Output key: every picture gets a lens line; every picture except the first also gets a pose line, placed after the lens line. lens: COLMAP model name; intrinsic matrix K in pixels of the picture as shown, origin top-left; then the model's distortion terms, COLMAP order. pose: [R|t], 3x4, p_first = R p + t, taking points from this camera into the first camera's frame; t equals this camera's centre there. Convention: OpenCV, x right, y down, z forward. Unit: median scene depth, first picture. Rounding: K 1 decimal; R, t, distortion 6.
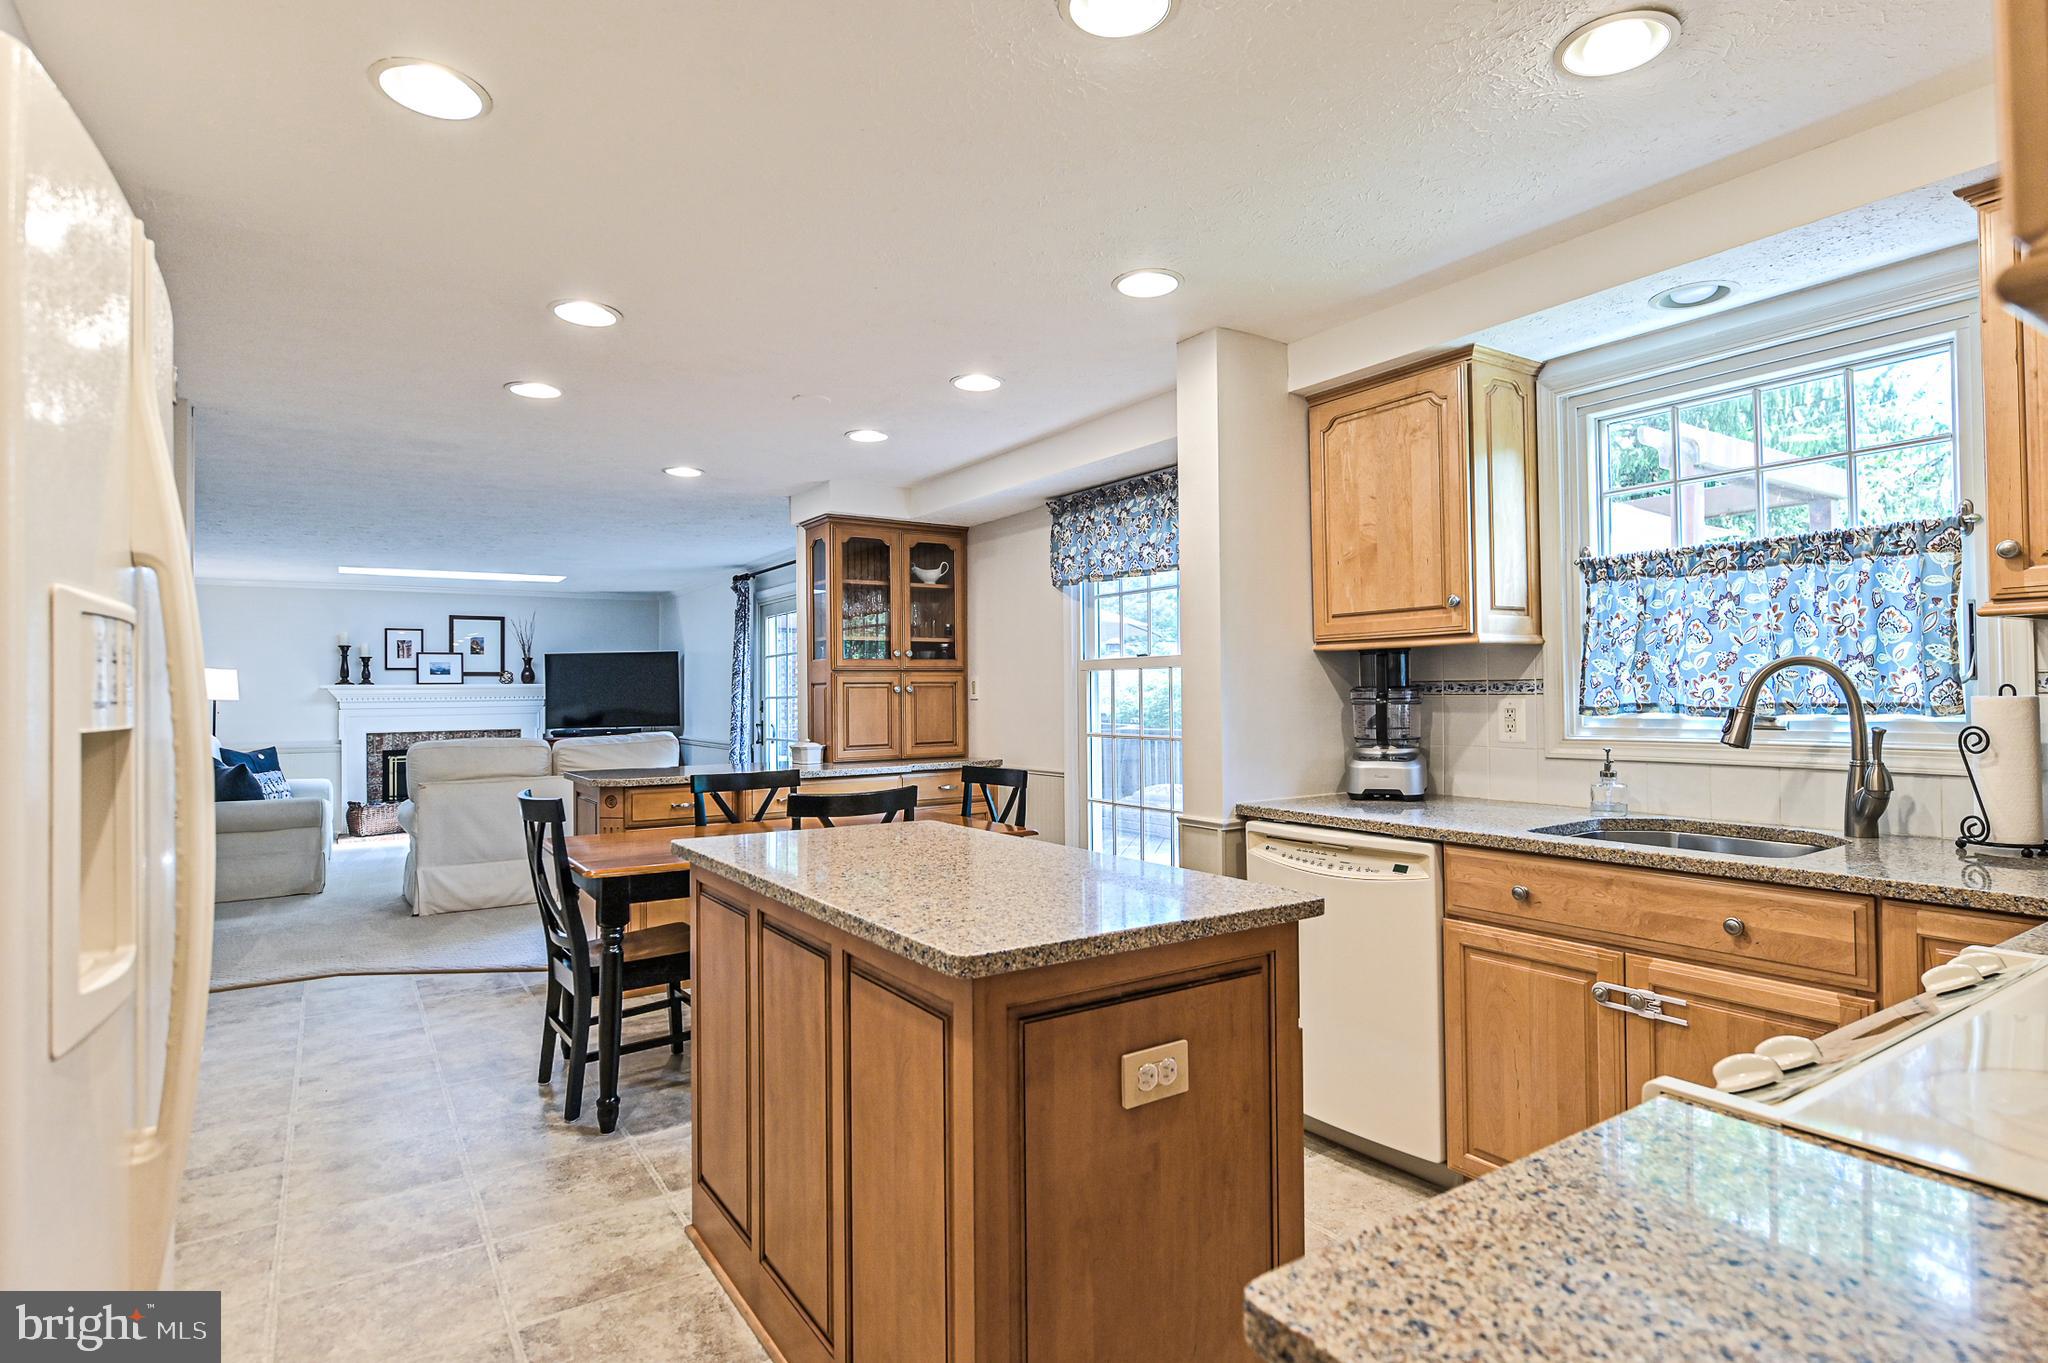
lens RADIAL K [[1070.0, 0, 1038.5], [0, 1070.0, 684.8], [0, 0, 1]] dist [-0.006787, 0.000574]
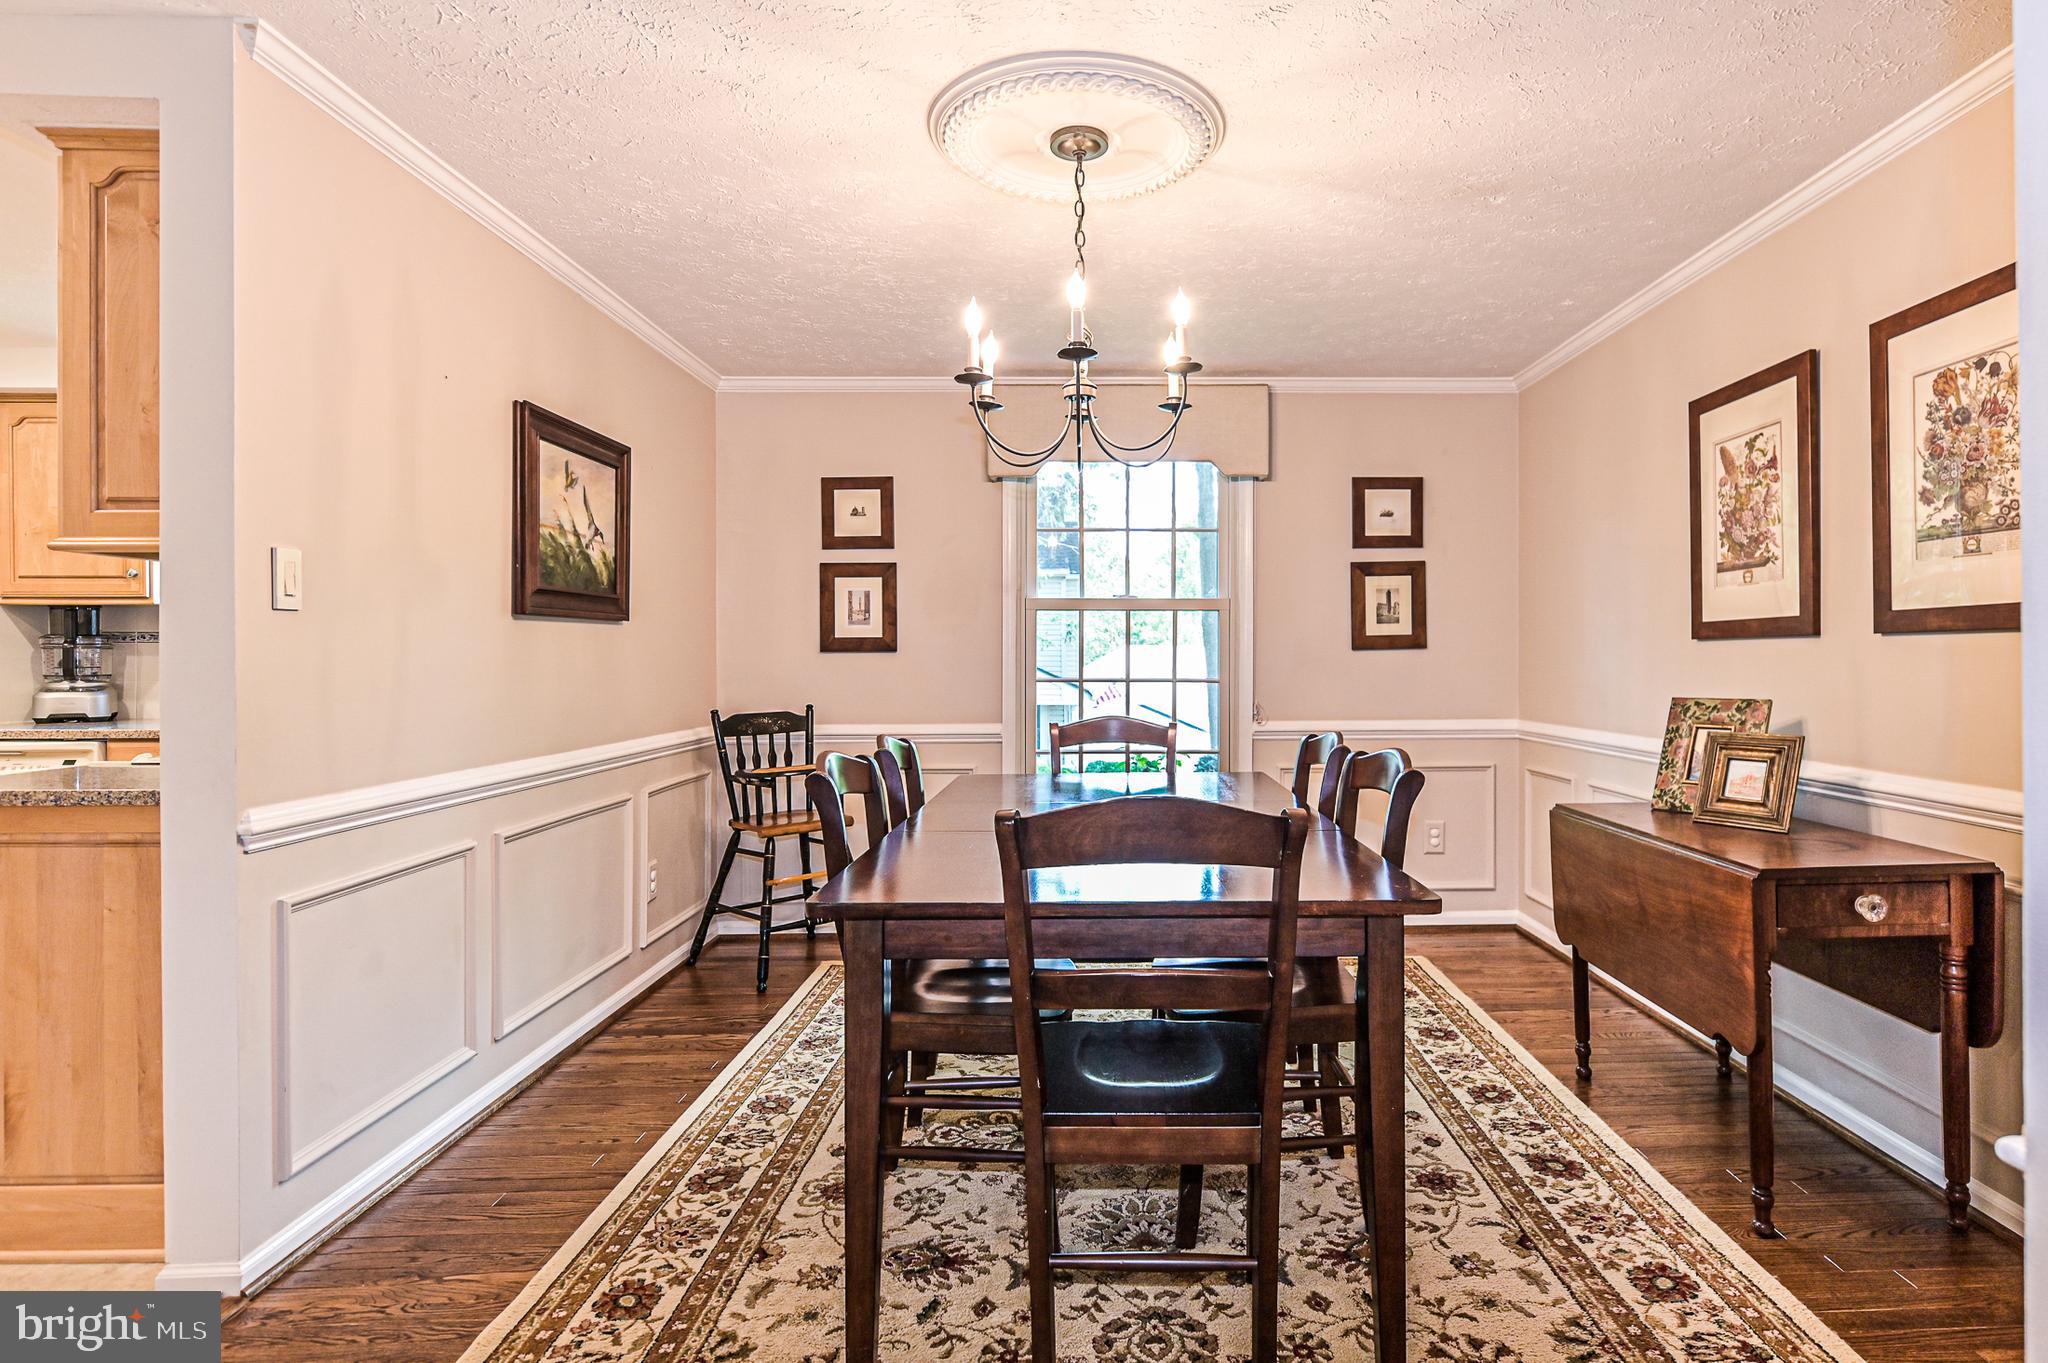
lens RADIAL K [[1070.0, 0, 1135.5], [0, 1070.0, 661.7], [0, 0, 1]] dist [-0.006787, 0.000574]
pose [[0.514693, 0.004392, 0.857363, -0.116417], [-0.016411, 0.999854, 0.004730, 0.006972], [-0.857218, -0.016504, 0.514690, -0.759378]]
